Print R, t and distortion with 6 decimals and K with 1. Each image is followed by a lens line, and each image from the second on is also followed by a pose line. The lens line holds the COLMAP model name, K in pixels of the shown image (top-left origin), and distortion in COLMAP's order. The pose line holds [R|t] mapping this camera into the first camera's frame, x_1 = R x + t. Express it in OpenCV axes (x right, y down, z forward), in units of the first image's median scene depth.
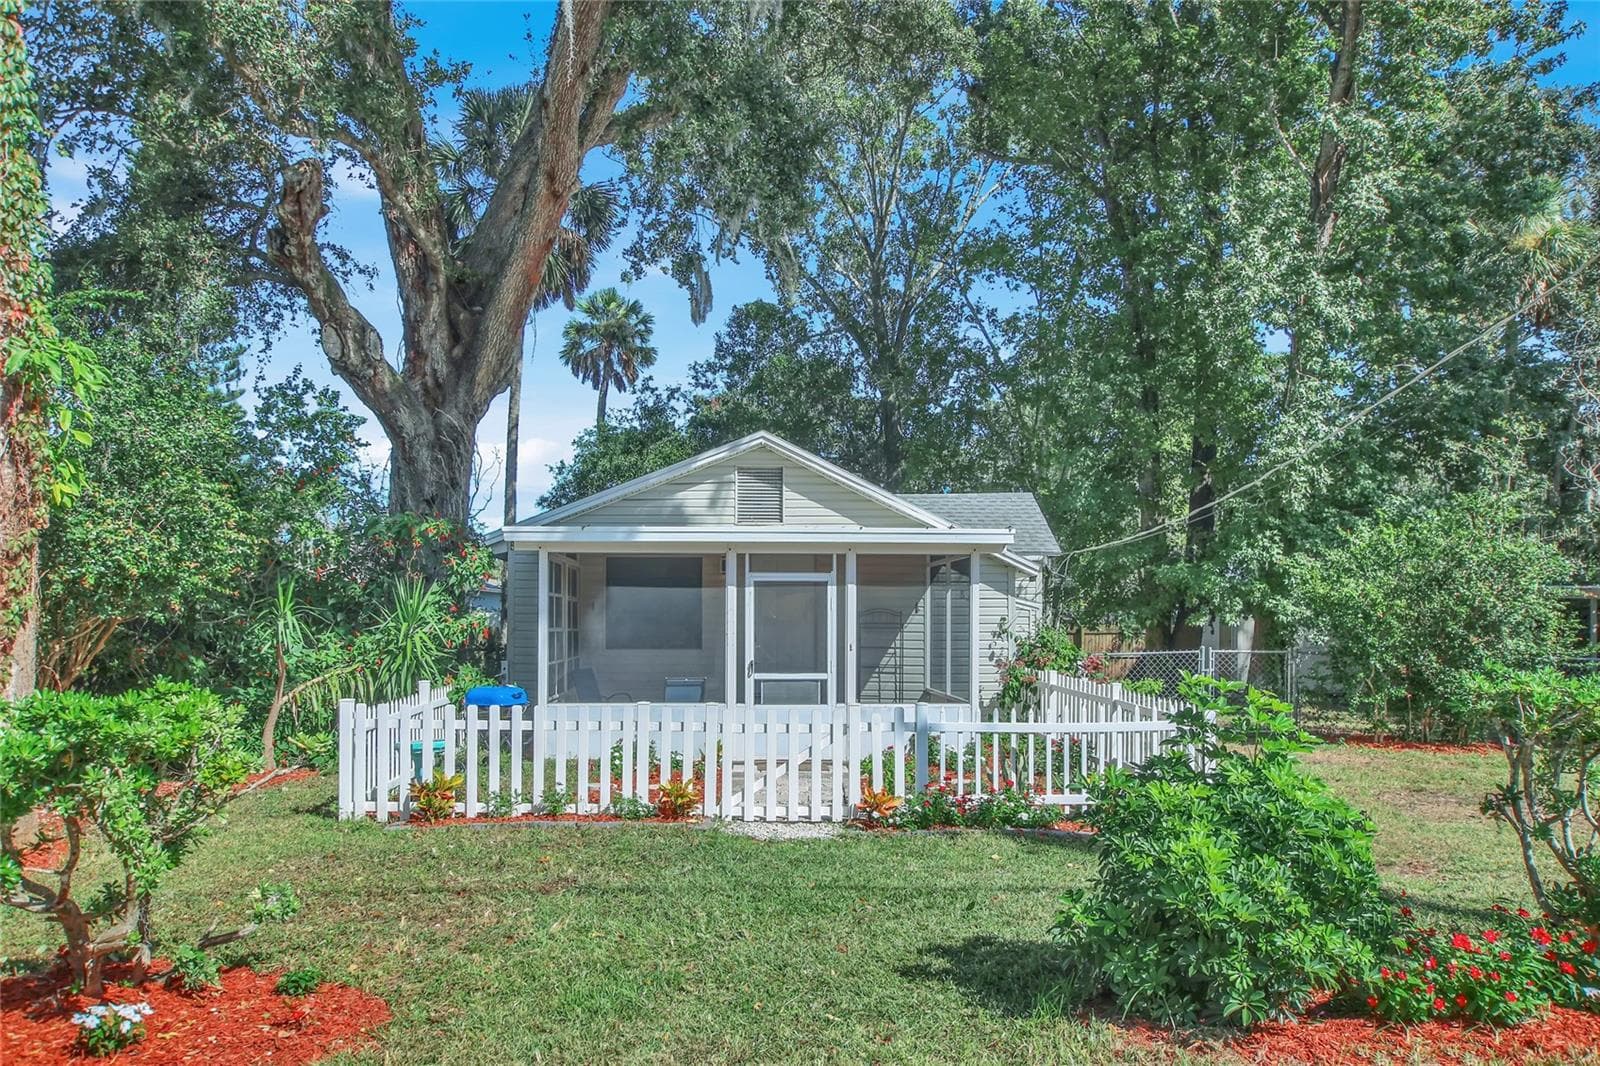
lens RADIAL K [[1175.1, 0, 794.4], [0, 1175.1, 618.2], [0, 0, 1]] dist [0.023073, 0.002720]
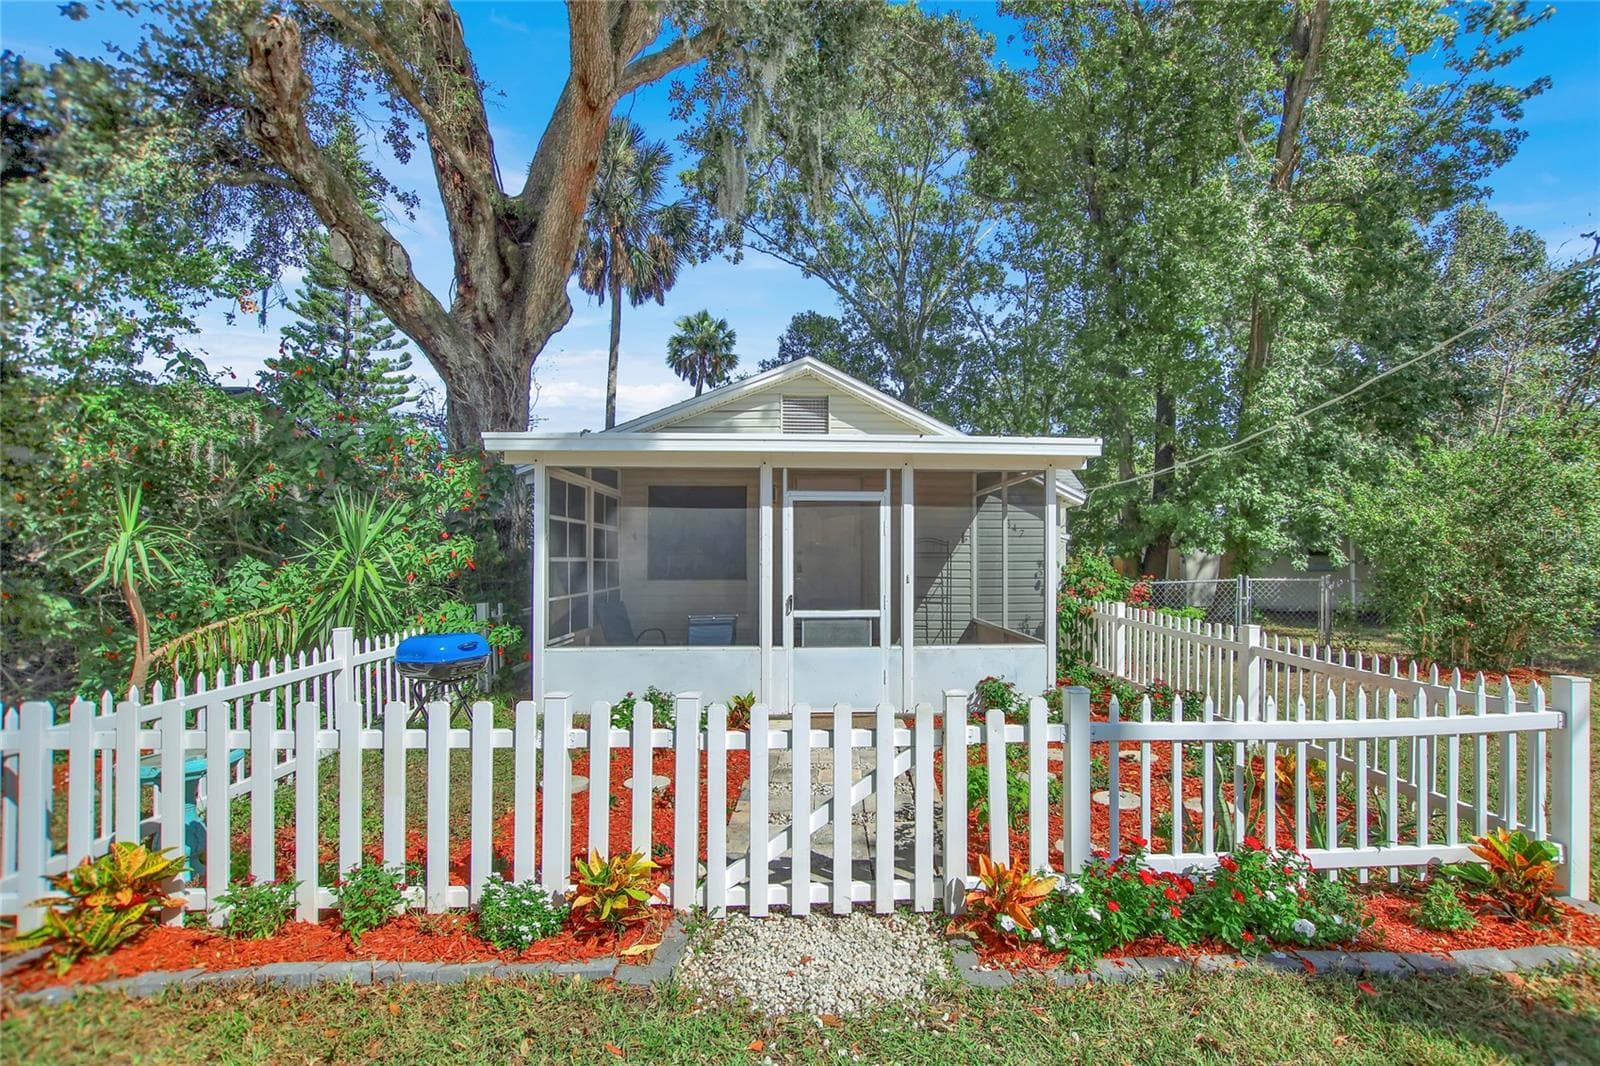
lens RADIAL K [[737.4, 0, 863.5], [0, 737.4, 550.3], [0, 0, 1]] dist [-0.010722, 0.000625]
pose [[0.999427, -0.001632, 0.033816, -0.001462], [0.001804, 0.999985, -0.005077, 0.005523], [-0.033807, 0.005135, 0.999415, 0.383706]]
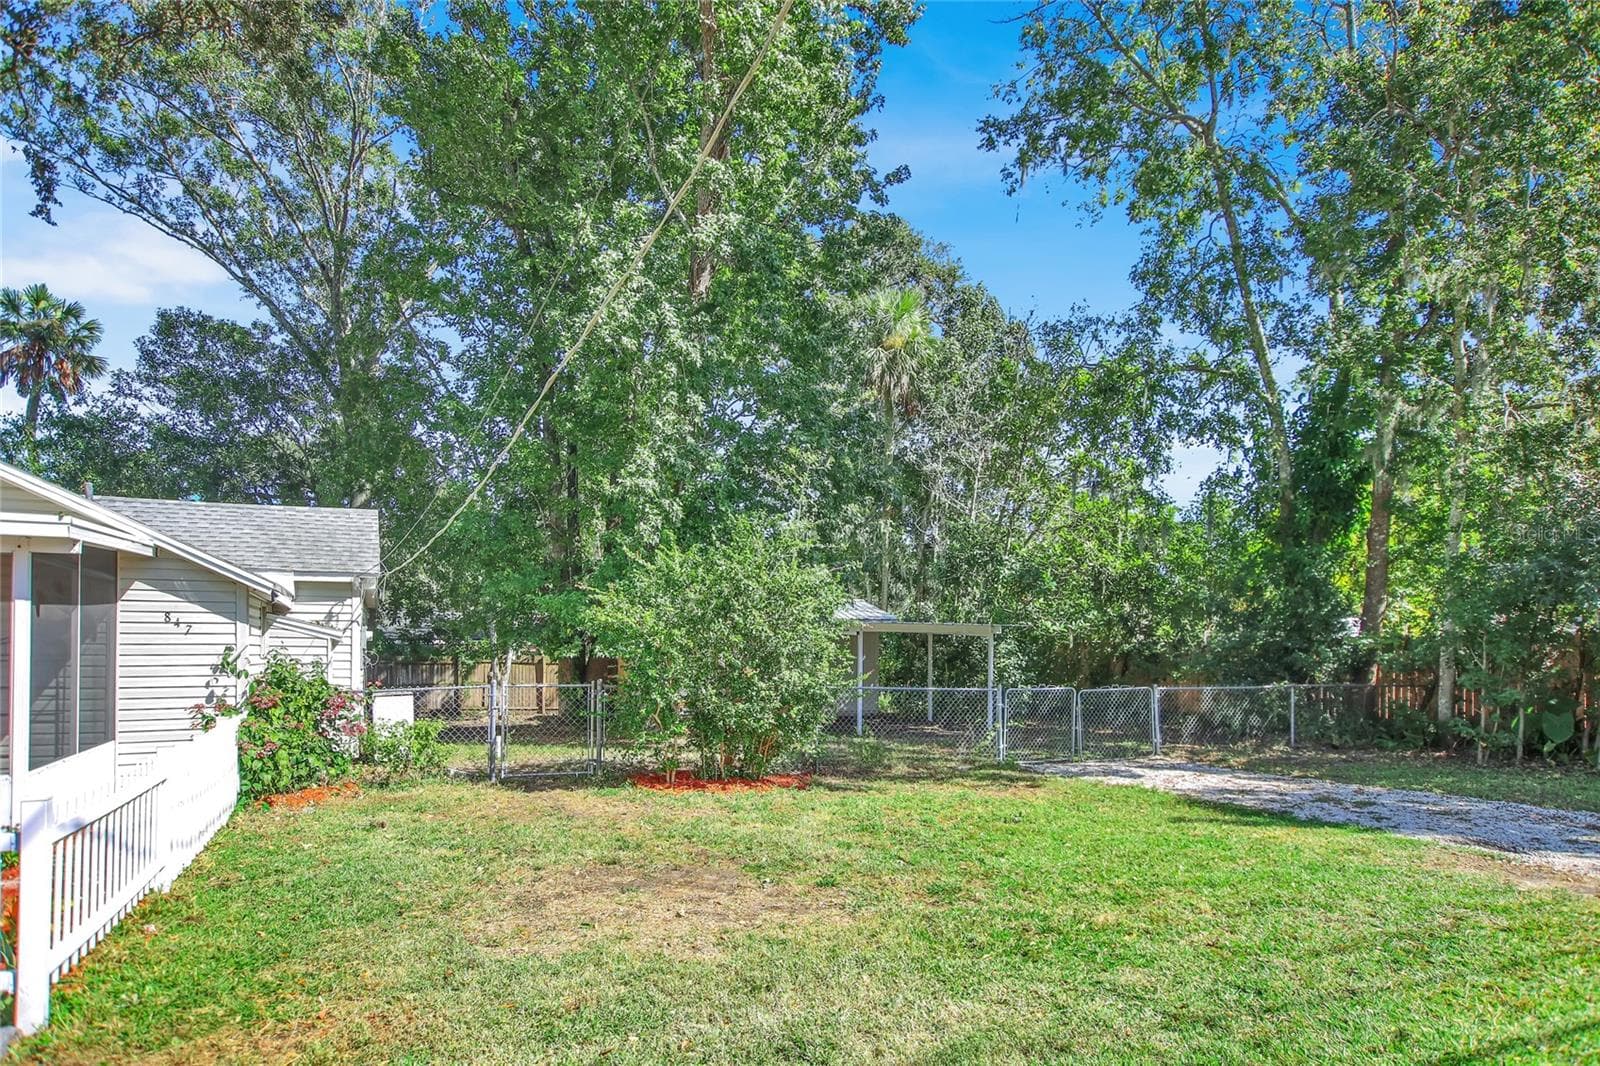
lens RADIAL K [[945.4, 0, 801.3], [0, 945.4, 640.2], [0, 0, 1]] dist [-0.000447, 0.011995]
pose [[0.924131, 0.004900, 0.382044, 0.293564], [-0.001463, 0.999956, -0.009285, -0.000013], [-0.382073, 0.008021, 0.924097, 0.265662]]
